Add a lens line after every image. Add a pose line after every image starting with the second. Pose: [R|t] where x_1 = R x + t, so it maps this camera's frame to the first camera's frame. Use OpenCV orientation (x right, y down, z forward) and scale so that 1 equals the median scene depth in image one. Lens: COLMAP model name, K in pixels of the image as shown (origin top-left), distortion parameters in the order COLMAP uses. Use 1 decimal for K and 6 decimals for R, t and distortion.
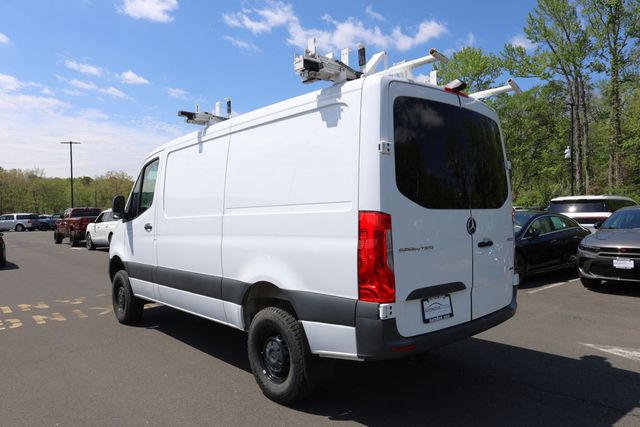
lens RADIAL K [[446.0, 0, 318.6], [0, 446.0, 209.9], [0, 0, 1]] dist [-0.014207, -0.002111]
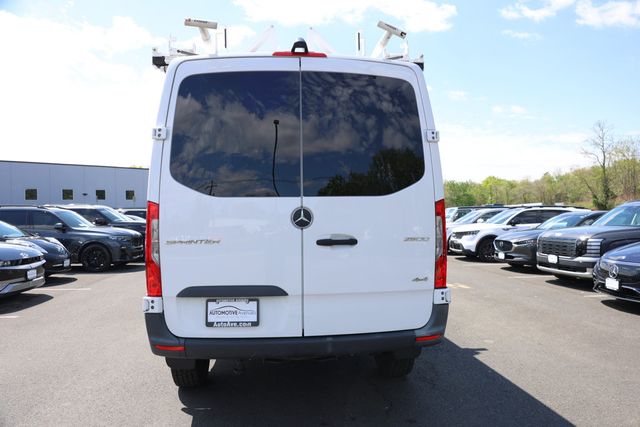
lens RADIAL K [[444.9, 0, 320.0], [0, 444.9, 213.5], [0, 0, 1]] dist [-0.093507, -0.000344]
pose [[0.815758, -0.002280, -0.578389, 0.869725], [0.006592, 0.999964, 0.005355, 0.026054], [0.578356, -0.008181, 0.815744, 0.395842]]
